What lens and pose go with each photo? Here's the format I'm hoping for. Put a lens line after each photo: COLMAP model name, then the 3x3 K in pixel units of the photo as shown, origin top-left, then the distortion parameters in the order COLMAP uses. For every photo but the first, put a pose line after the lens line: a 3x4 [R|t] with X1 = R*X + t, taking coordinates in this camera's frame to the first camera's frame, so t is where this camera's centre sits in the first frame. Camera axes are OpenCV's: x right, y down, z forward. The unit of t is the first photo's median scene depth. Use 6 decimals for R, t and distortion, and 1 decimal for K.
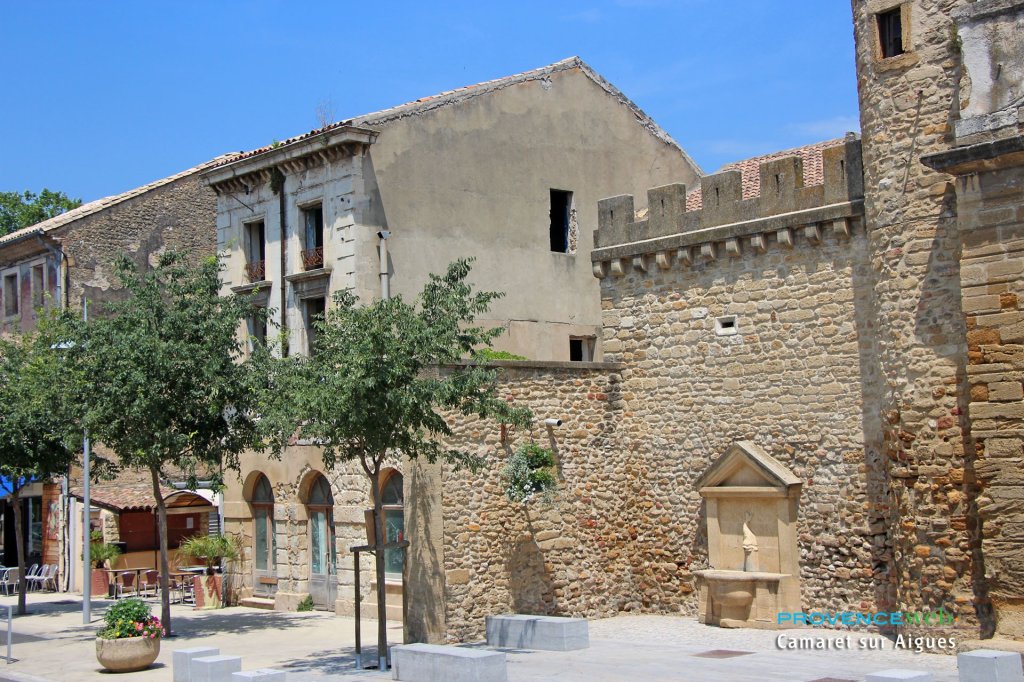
lens RADIAL K [[1497.9, 0, 512.3], [0, 1497.9, 350.7], [0, 0, 1]] dist [0.155662, 0.000000]
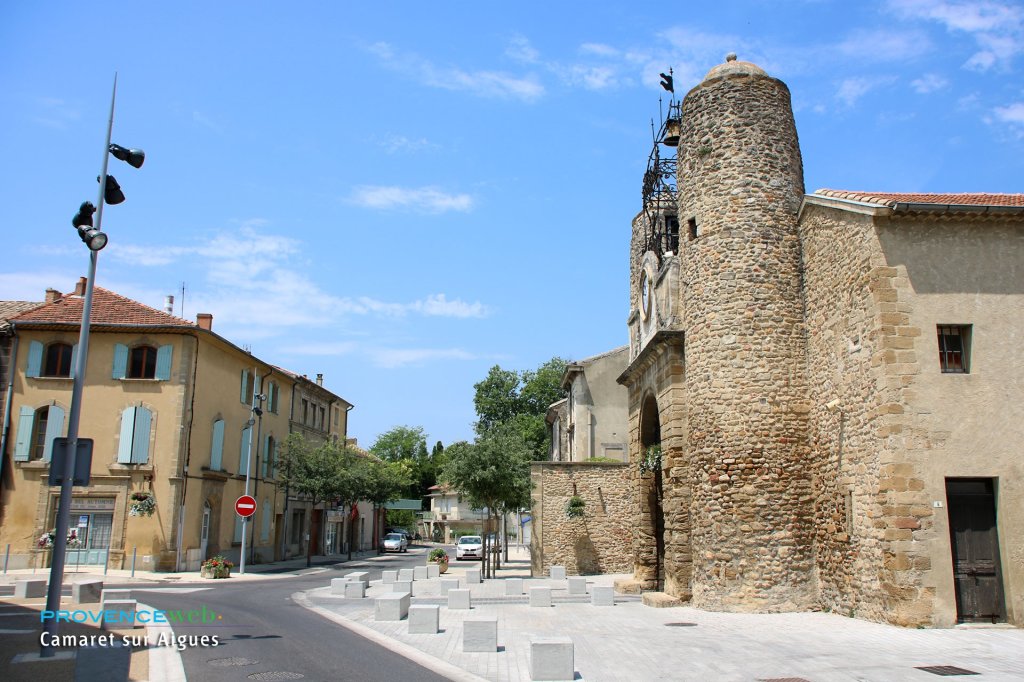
lens RADIAL K [[810.0, 0, 515.5], [0, 810.0, 346.5], [0, 0, 1]] dist [-0.076019, 0.050126]
pose [[0.787855, -0.089468, -0.609328, 0.785462], [0.011520, 0.991359, -0.130666, -0.009567], [0.615754, 0.095926, 0.782078, -0.113368]]
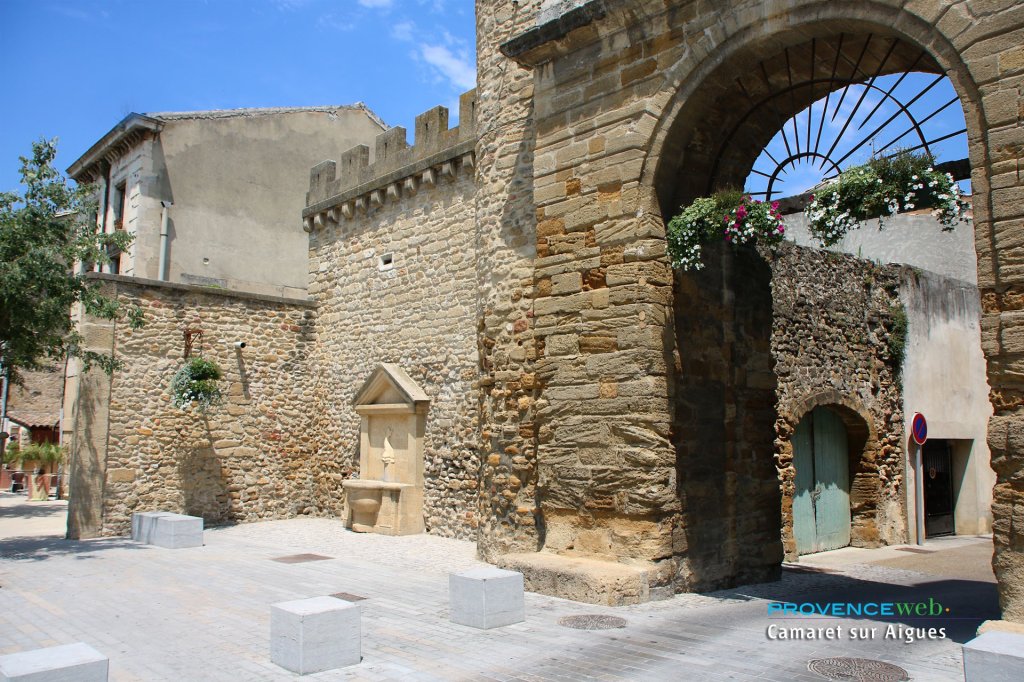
lens RADIAL K [[810.0, 0, 505.8], [0, 810.0, 337.3], [0, 0, 1]] dist [-0.076019, 0.050126]
pose [[0.997112, 0.049214, 0.057838, 0.208854], [-0.046385, 0.997707, -0.049281, 0.068078], [-0.060130, 0.046456, 0.997109, 0.414280]]
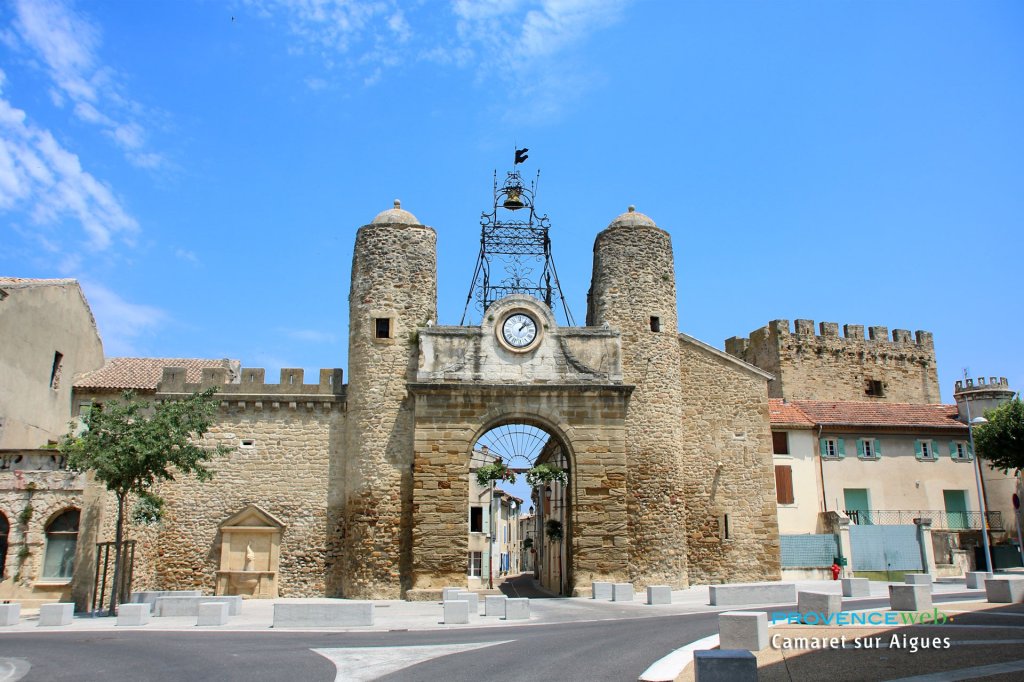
lens RADIAL K [[810.0, 0, 517.5], [0, 810.0, 350.0], [0, 0, 1]] dist [-0.076019, 0.050126]
pose [[0.592089, 0.232456, 0.771618, -0.511422], [-0.074909, 0.969224, -0.234507, 0.087952], [-0.802383, 0.081048, 0.591280, 0.088302]]
